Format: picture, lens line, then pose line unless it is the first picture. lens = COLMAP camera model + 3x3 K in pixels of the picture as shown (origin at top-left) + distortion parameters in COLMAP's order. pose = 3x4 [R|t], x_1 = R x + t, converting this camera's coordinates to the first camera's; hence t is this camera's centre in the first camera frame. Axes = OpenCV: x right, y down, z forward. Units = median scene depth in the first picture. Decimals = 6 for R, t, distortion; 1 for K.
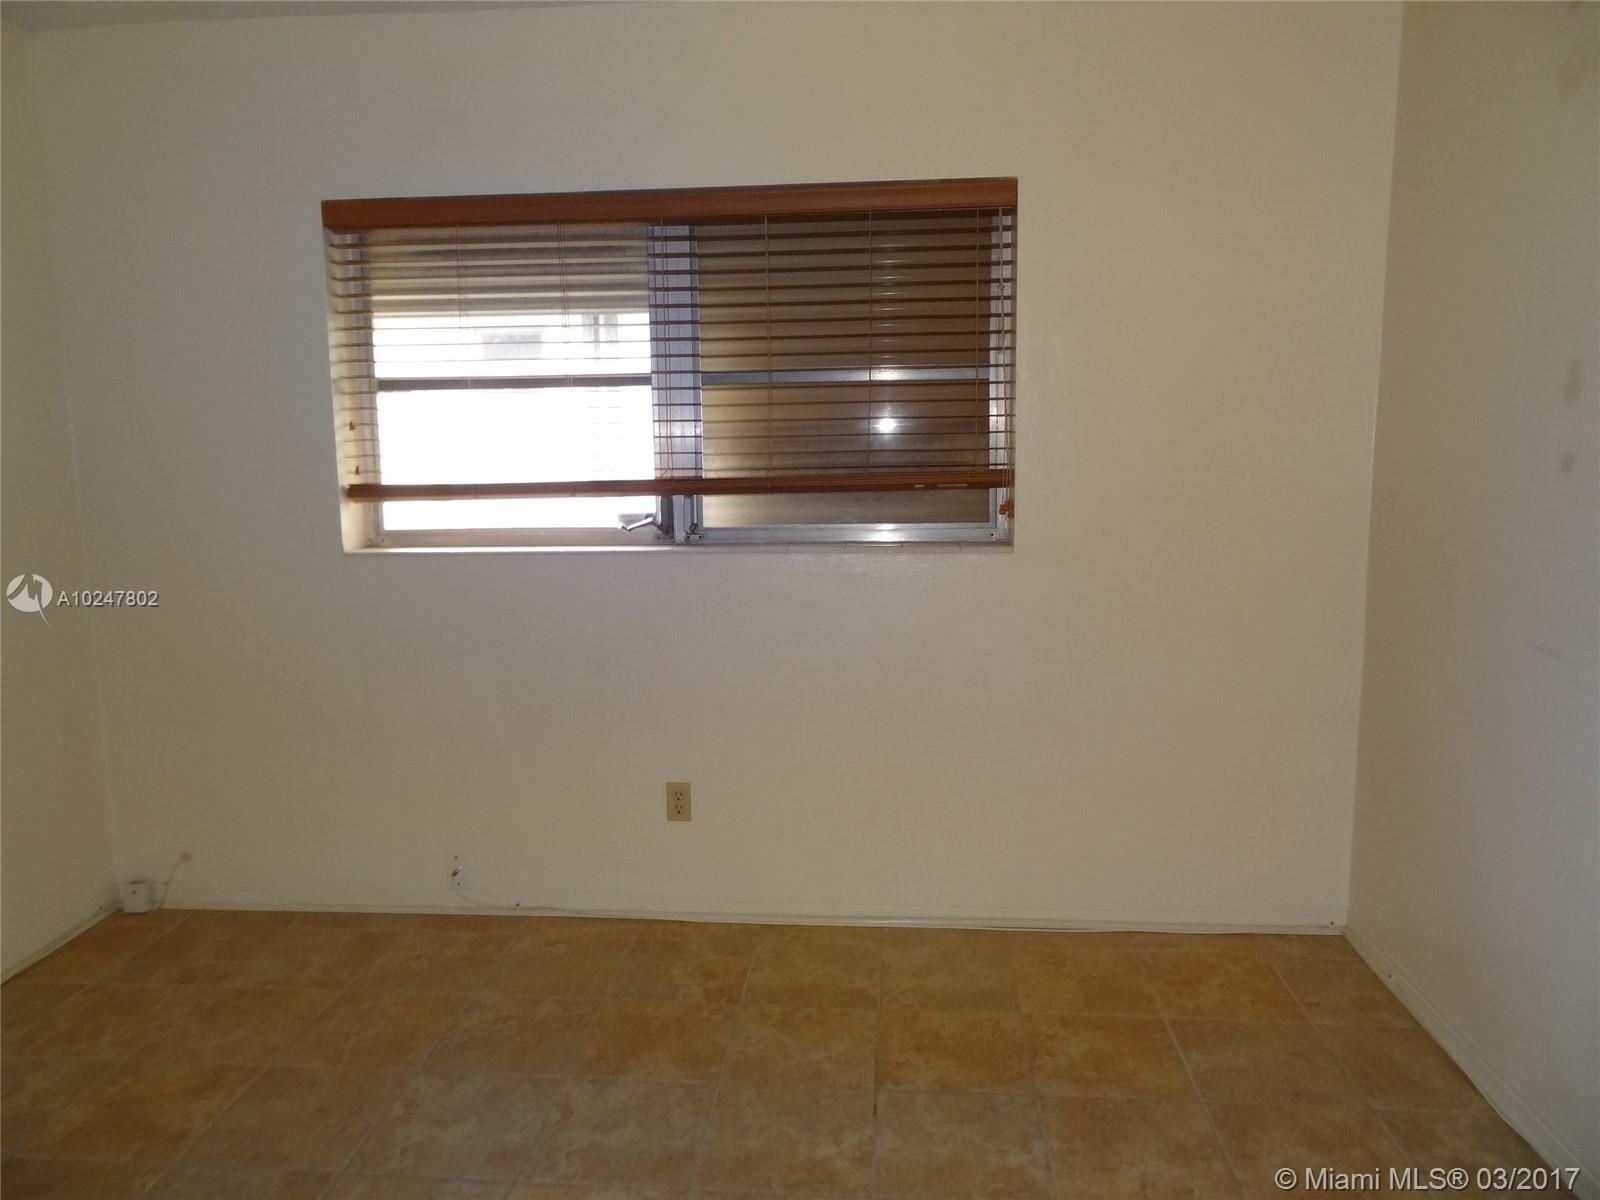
lens RADIAL K [[1121.5, 0, 795.3], [0, 1121.5, 595.9], [0, 0, 1]] dist [-0.004007, 0.009599]
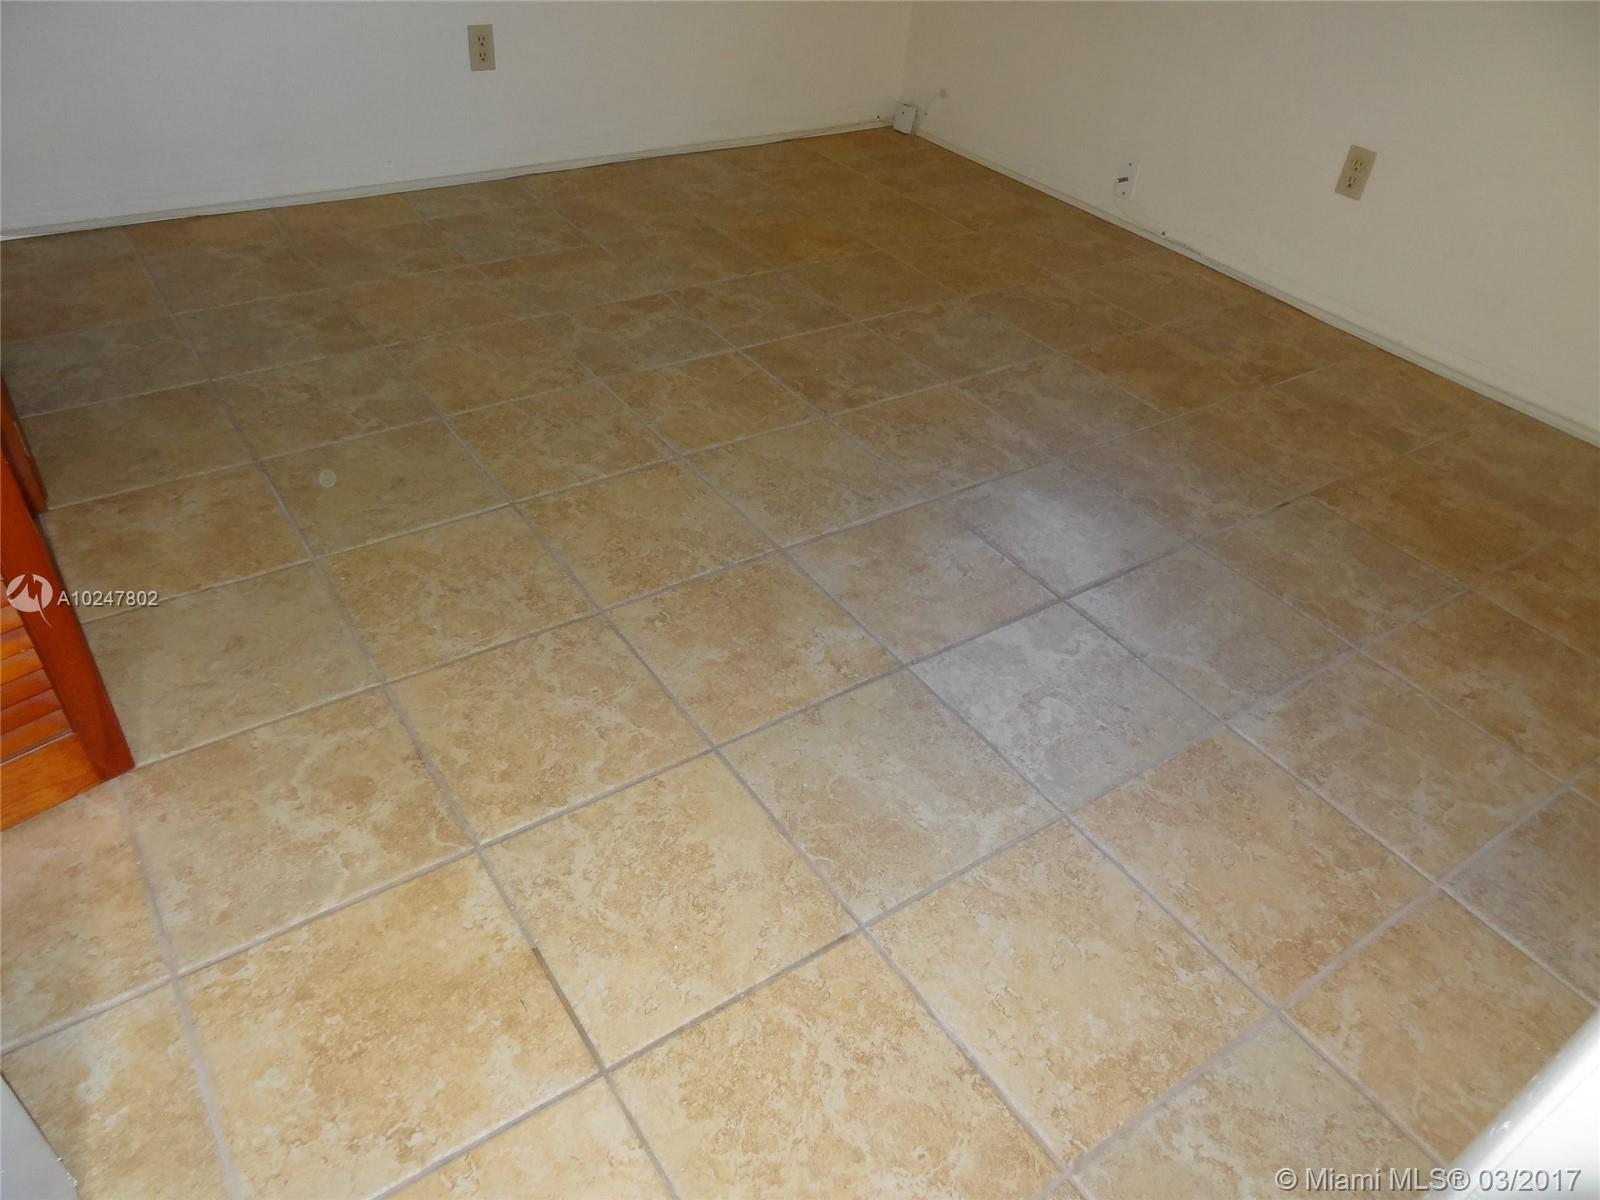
lens RADIAL K [[1121.5, 0, 790.9], [0, 1121.5, 603.8], [0, 0, 1]] dist [-0.004007, 0.009599]
pose [[0.625685, 0.529897, -0.572475, 0.323131], [-0.200496, 0.818457, 0.538451, 0.087574], [0.753870, -0.222122, 0.618339, 0.080023]]
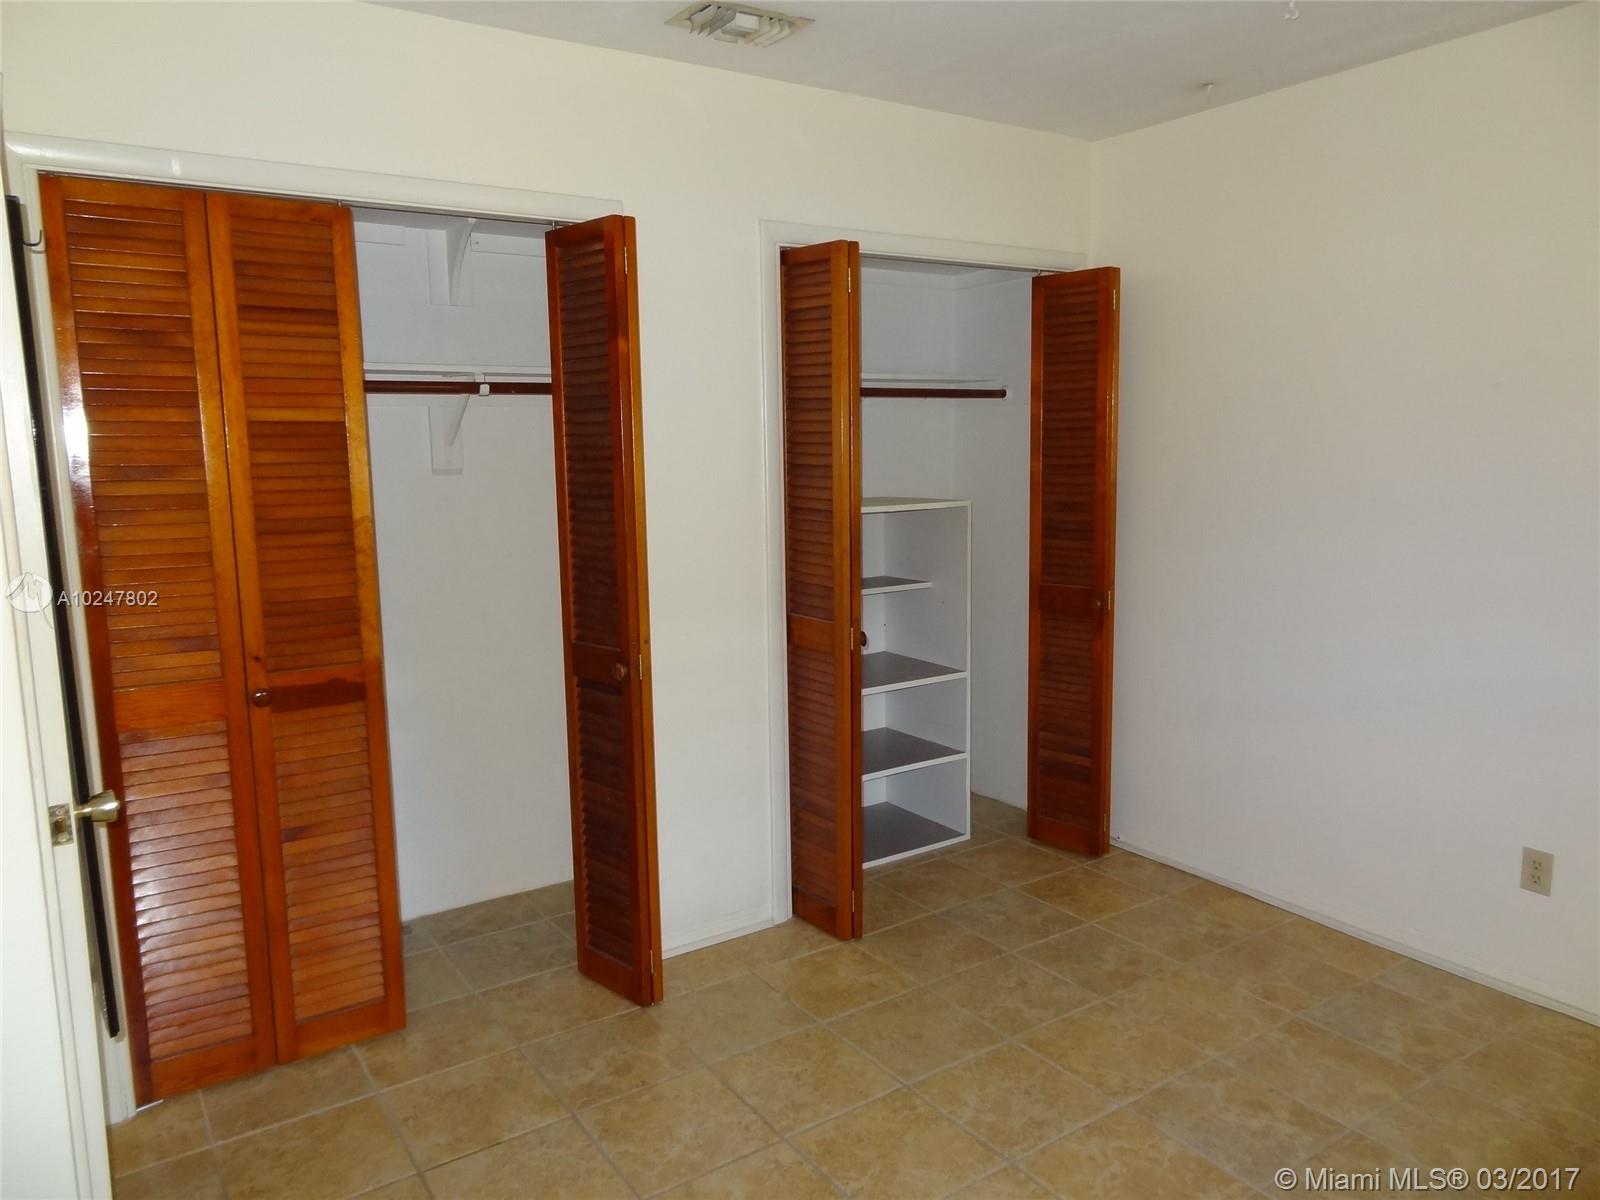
lens RADIAL K [[1121.5, 0, 798.6], [0, 1121.5, 600.0], [0, 0, 1]] dist [-0.004007, 0.009599]
pose [[-0.786793, 0.116063, -0.606207, 0.367226], [-0.067715, 0.960001, 0.271687, -0.183861], [0.613492, 0.254810, -0.747462, 0.931303]]
